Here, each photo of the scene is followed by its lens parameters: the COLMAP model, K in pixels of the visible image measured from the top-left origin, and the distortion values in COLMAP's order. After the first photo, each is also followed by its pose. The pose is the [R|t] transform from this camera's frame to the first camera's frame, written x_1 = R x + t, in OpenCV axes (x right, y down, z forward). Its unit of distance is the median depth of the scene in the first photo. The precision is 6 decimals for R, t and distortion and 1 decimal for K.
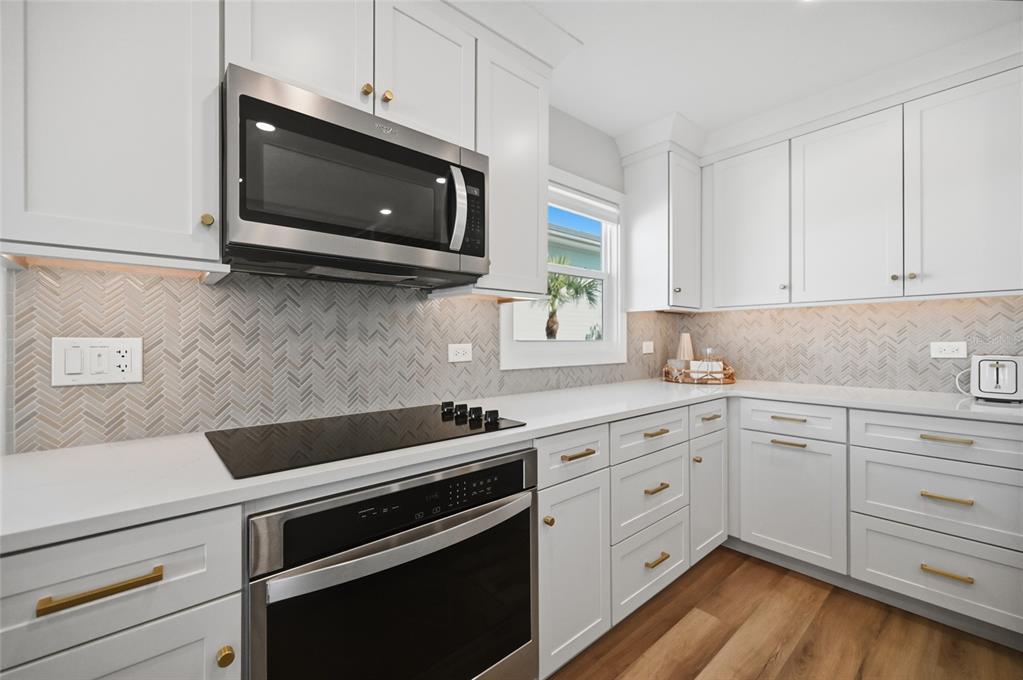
lens RADIAL K [[415.0, 0, 510.3], [0, 415.0, 336.0], [0, 0, 1]] dist [-0.000732, -0.000200]
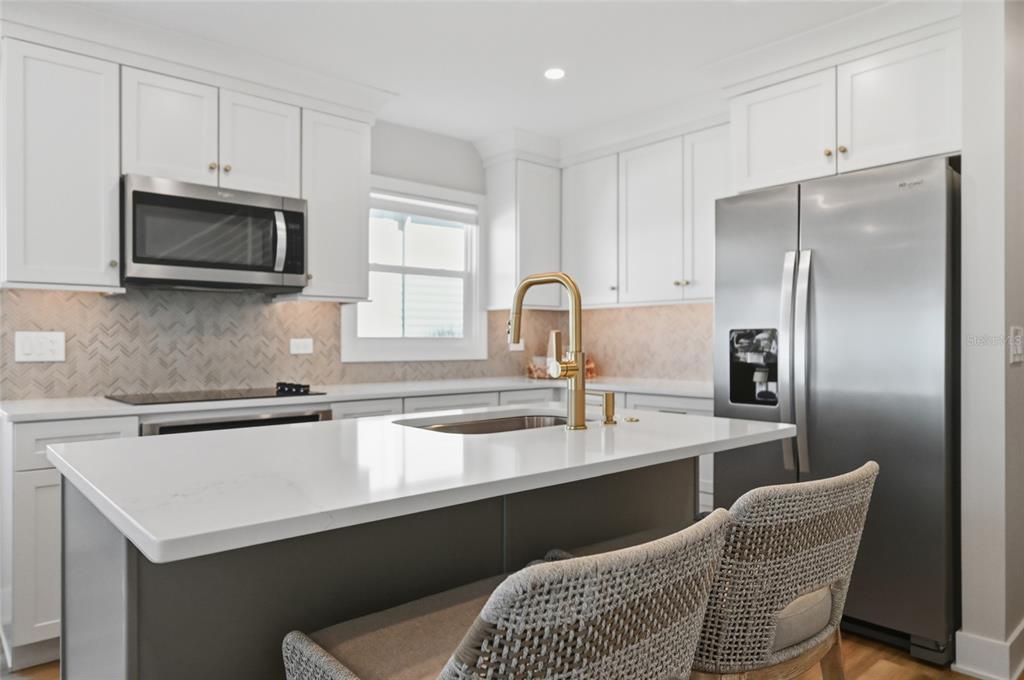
lens RADIAL K [[662.3, 0, 512.0], [0, 662.3, 340.0], [0, 0, 1]] dist [-0.000256, 0.000654]
pose [[0.999958, 0.001999, 0.008996, 0.575502], [-0.002058, 0.999976, 0.006546, 0.009683], [-0.008983, -0.006564, 0.999938, -1.130685]]
